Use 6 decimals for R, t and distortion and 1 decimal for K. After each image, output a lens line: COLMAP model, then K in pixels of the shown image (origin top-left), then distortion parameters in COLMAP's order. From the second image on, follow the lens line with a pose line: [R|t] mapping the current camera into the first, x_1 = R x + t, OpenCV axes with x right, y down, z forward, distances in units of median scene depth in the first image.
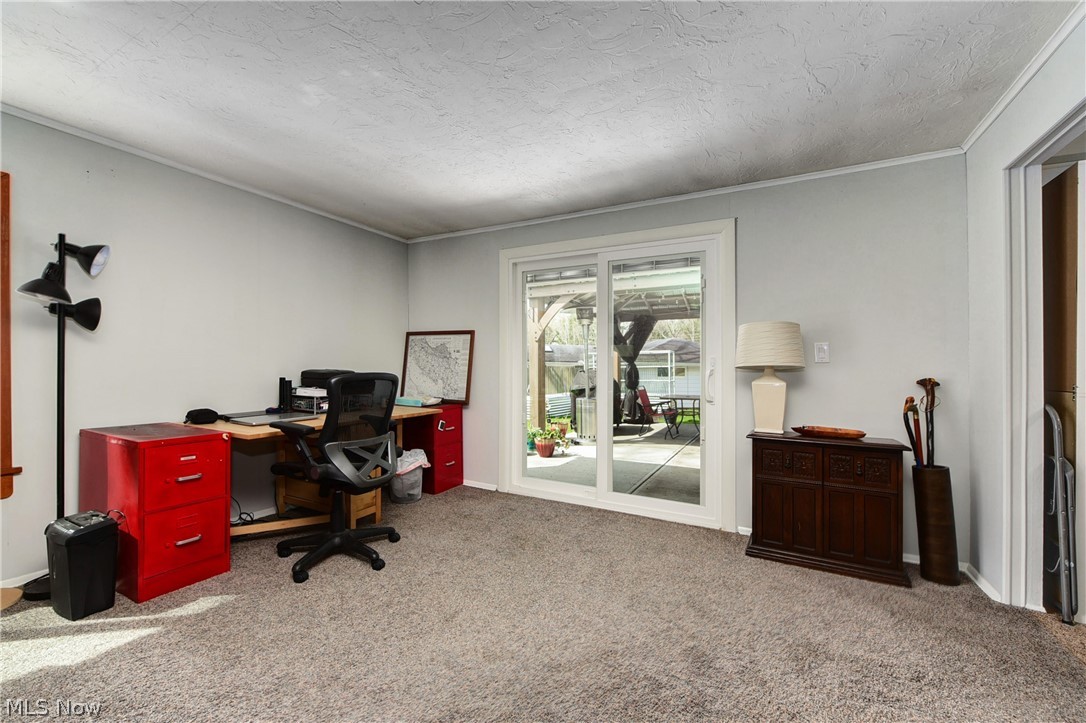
lens RADIAL K [[435.6, 0, 546.4], [0, 435.6, 364.9], [0, 0, 1]] dist [-0.000522, -0.000035]
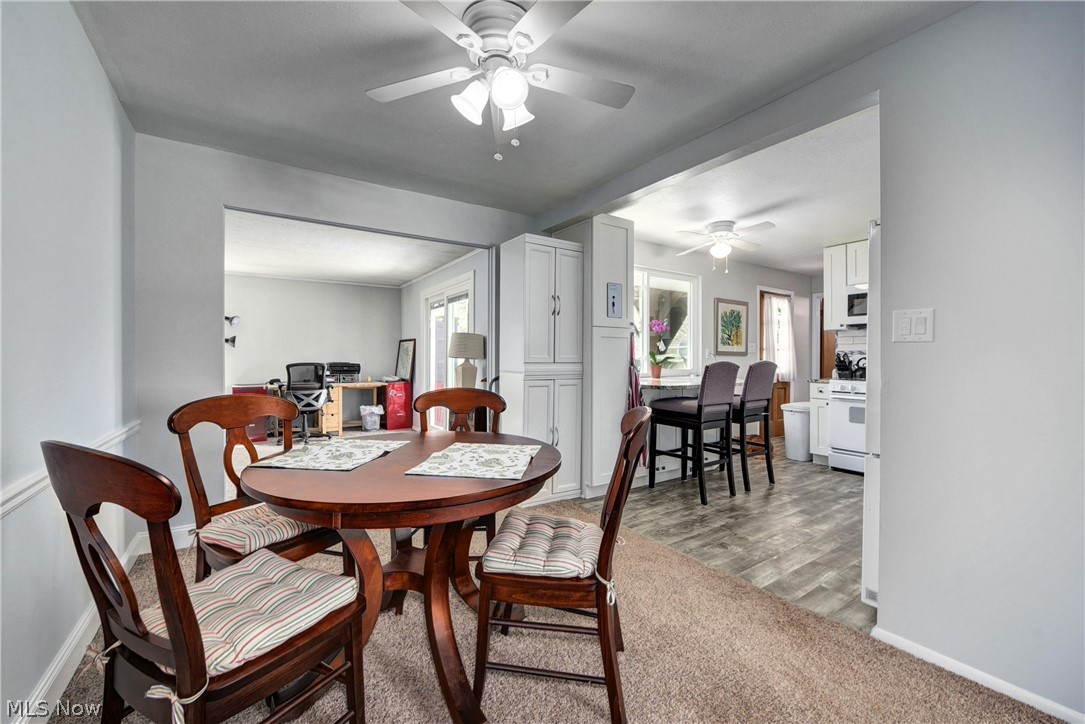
lens RADIAL K [[442.1, 0, 542.5], [0, 442.1, 362.0], [0, 0, 1]] dist [-0.002141, -0.000143]
pose [[0.882125, 0.001052, -0.471015, 1.195715], [0.002886, 0.999967, 0.007638, 0.001112], [0.471007, -0.008097, 0.882092, -0.319978]]
